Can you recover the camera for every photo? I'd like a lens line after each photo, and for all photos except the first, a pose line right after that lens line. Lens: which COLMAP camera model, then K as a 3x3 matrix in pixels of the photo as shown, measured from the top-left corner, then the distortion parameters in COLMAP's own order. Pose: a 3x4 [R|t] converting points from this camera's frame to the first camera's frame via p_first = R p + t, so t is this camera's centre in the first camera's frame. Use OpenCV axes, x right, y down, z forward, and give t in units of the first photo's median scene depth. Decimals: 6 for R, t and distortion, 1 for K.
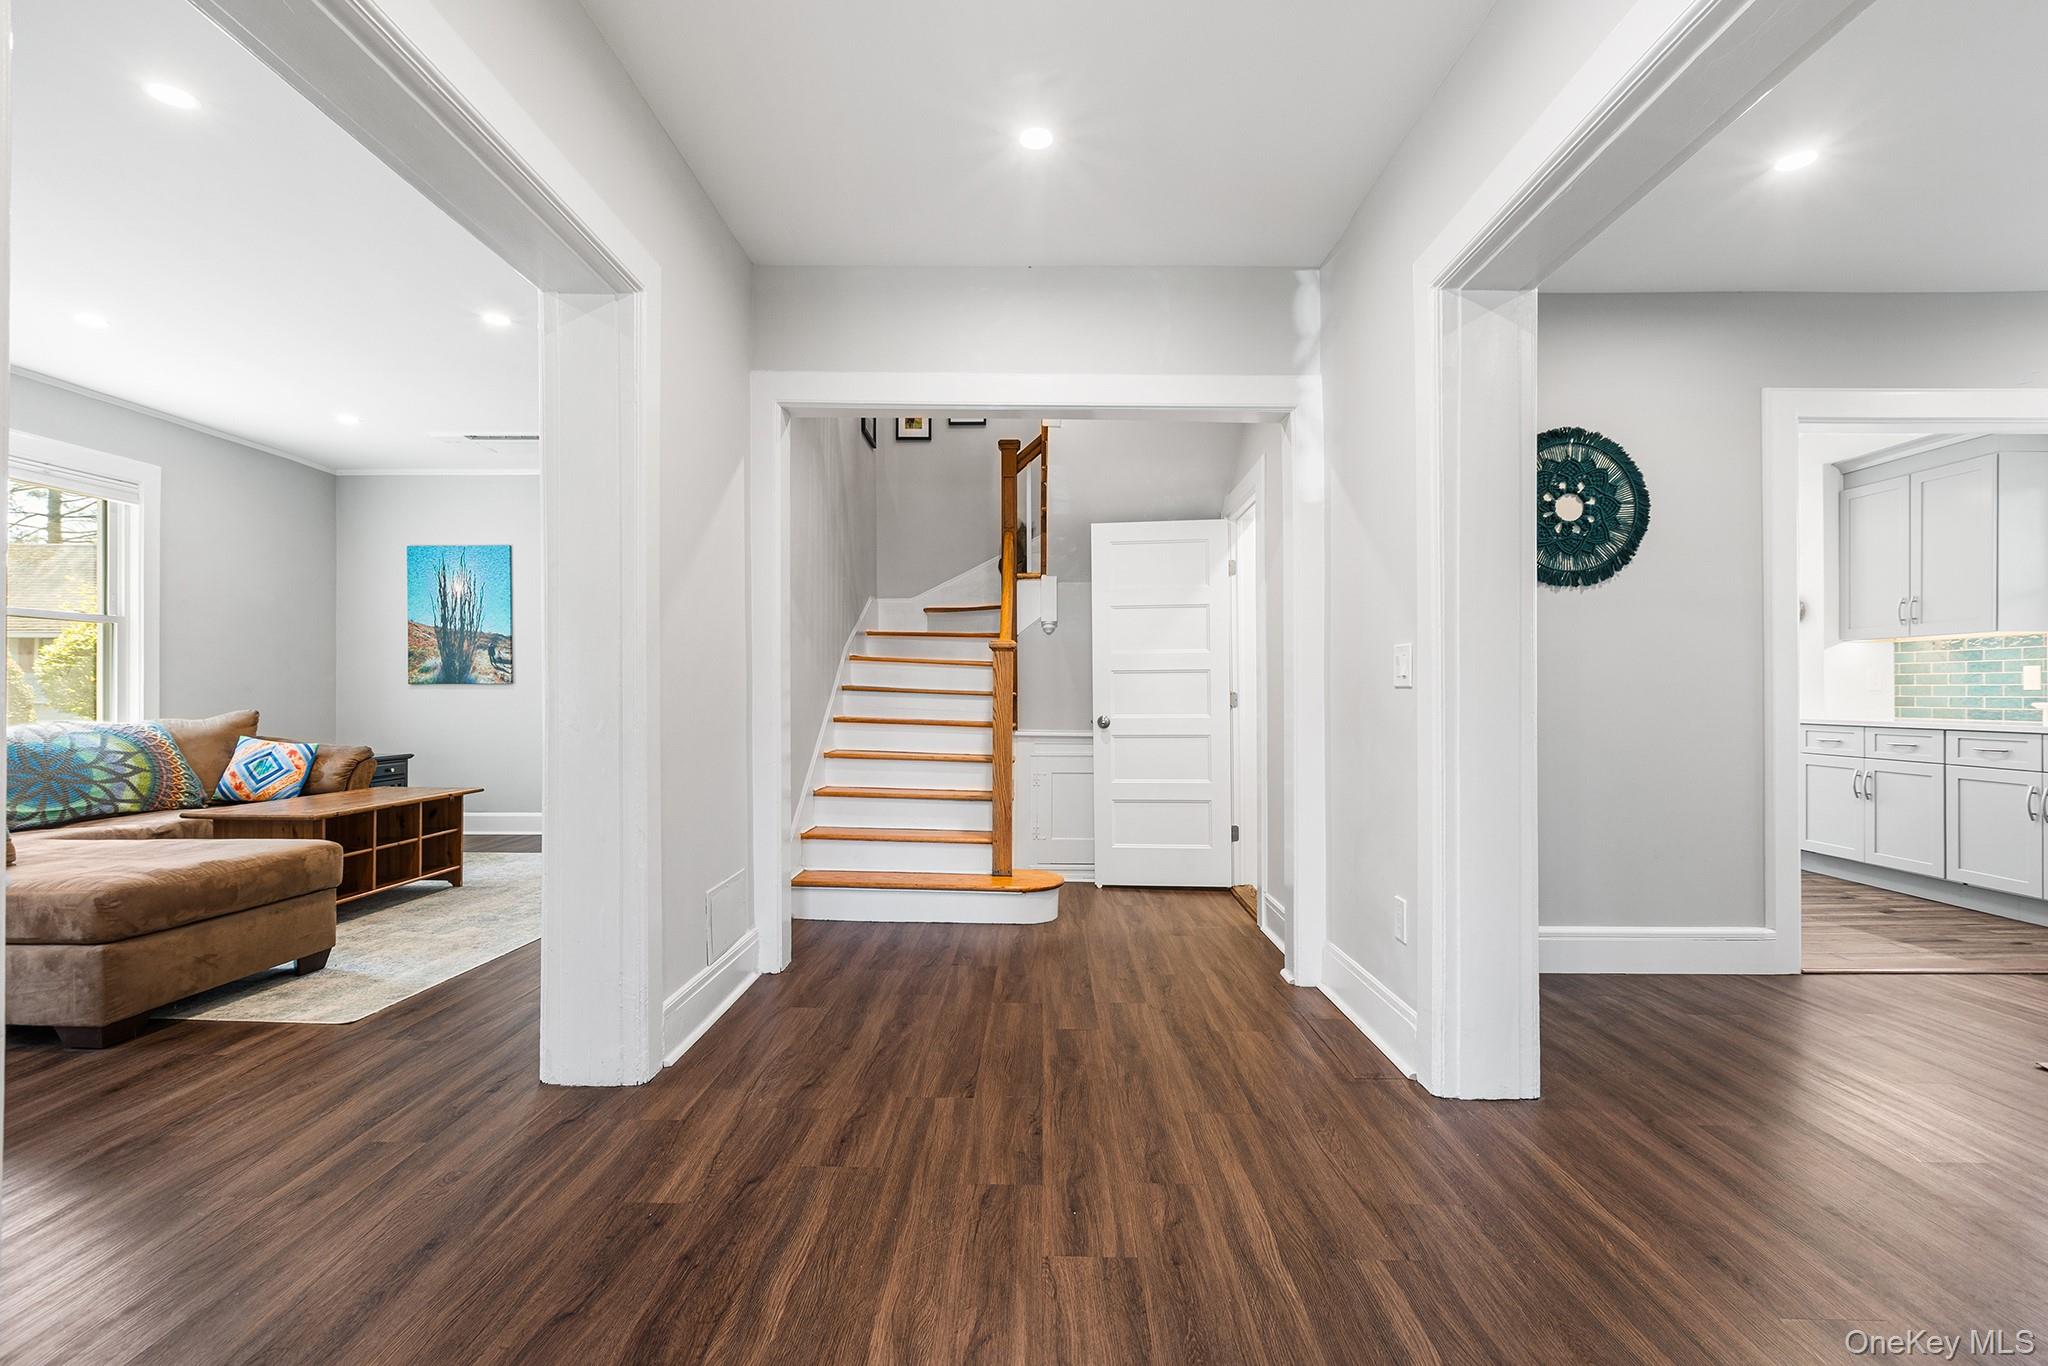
lens RADIAL K [[941.1, 0, 1025.0], [0, 941.1, 678.7], [0, 0, 1]] dist [-0.001284, -0.000637]
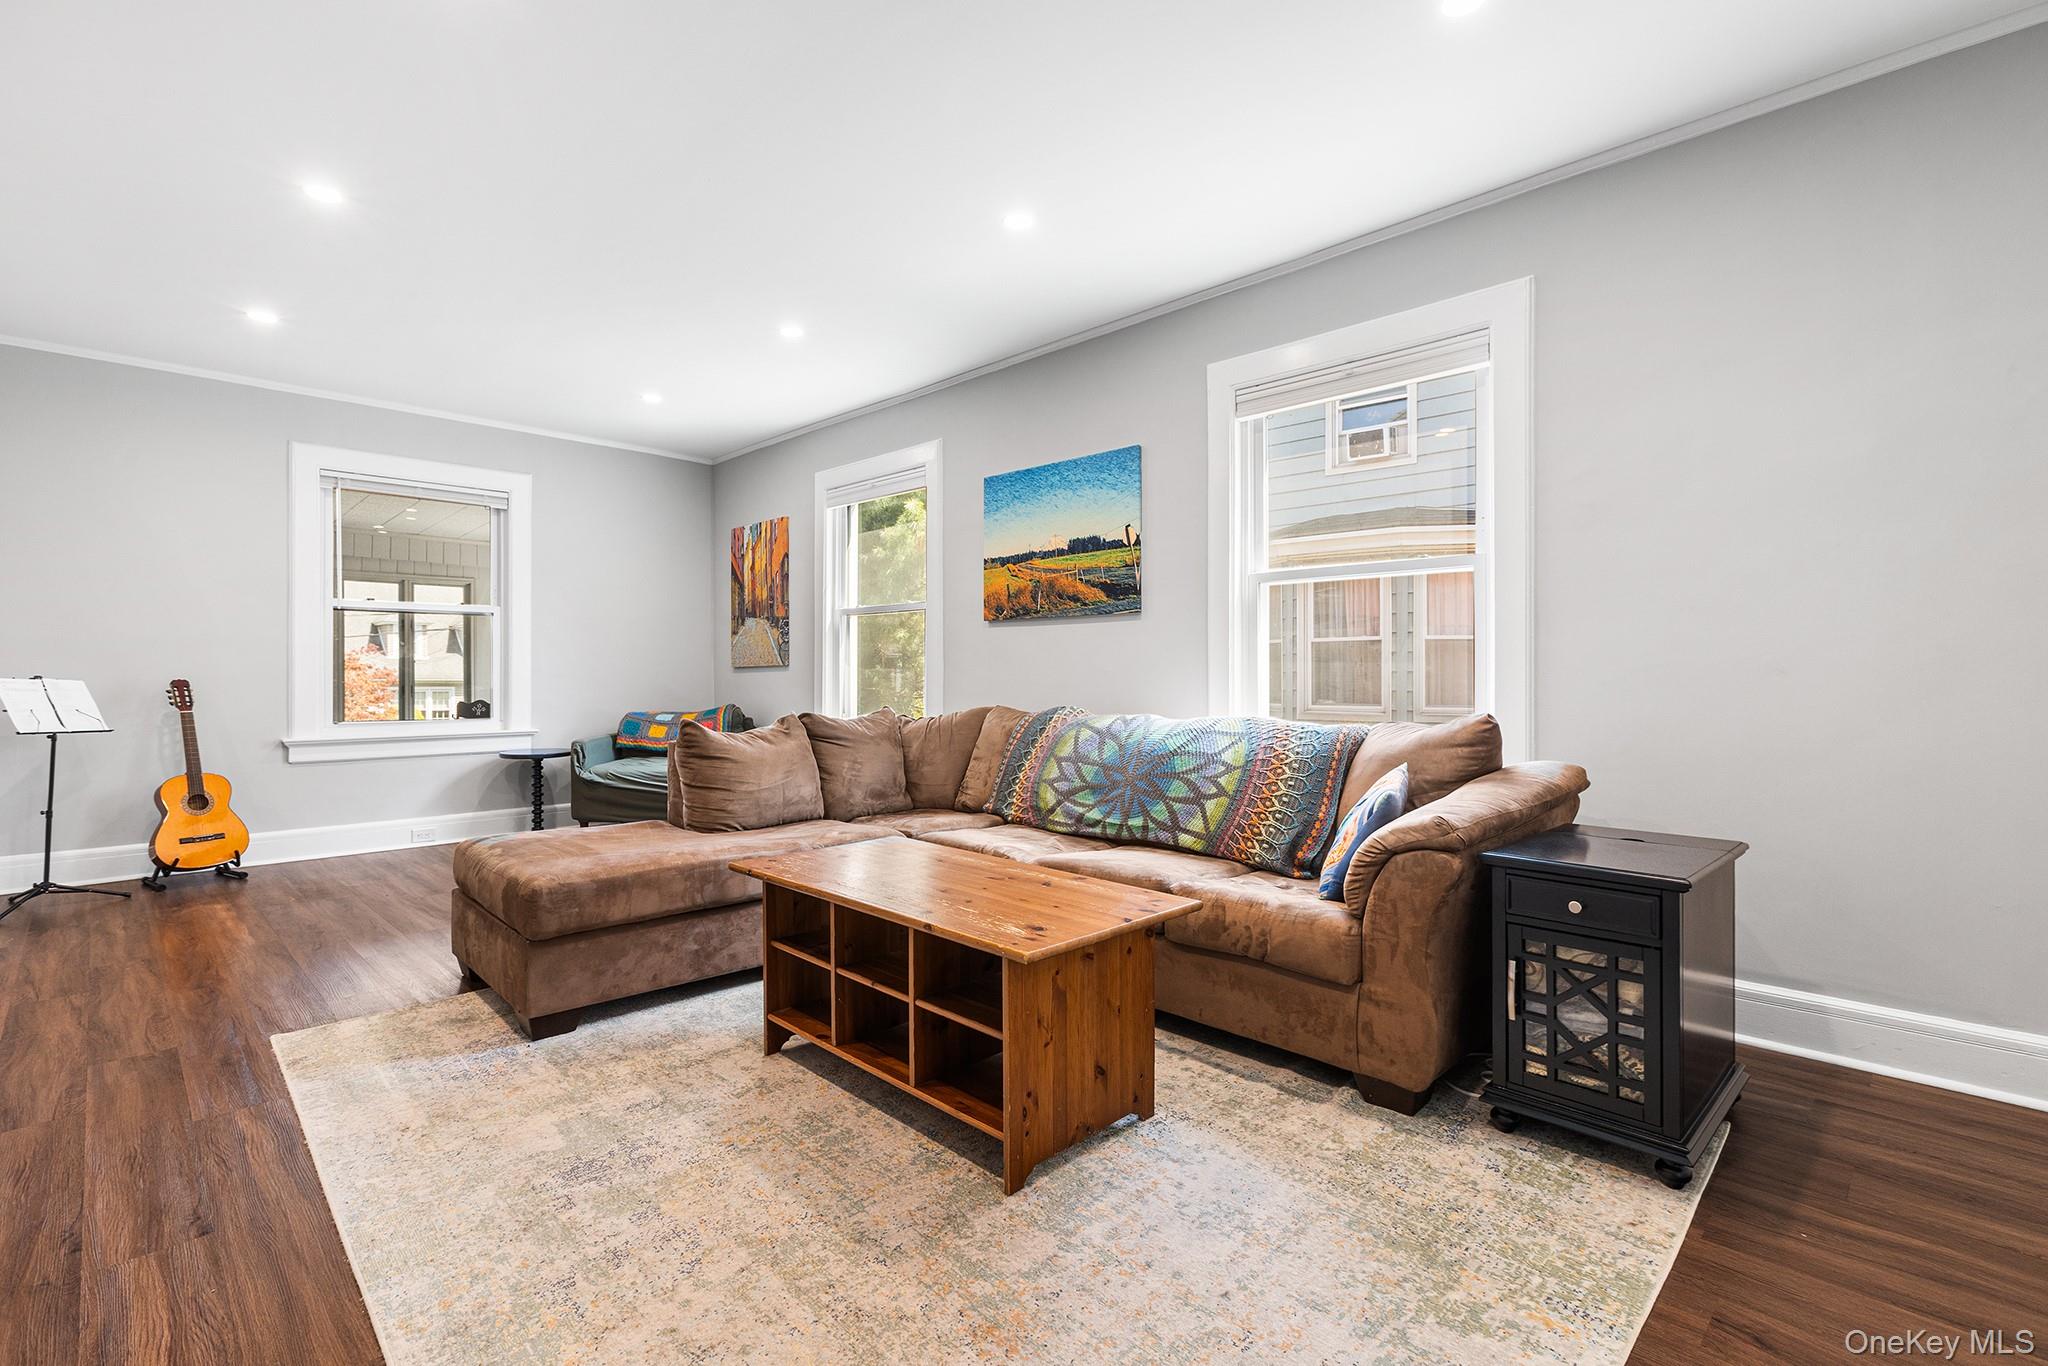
lens RADIAL K [[941.1, 0, 1025.0], [0, 941.1, 678.7], [0, 0, 1]] dist [-0.001284, -0.000637]
pose [[-0.691882, -0.002276, -0.722007, -0.385376], [0.006331, 0.999937, -0.009220, 0.022457], [0.721982, -0.010950, -0.691825, 1.467574]]
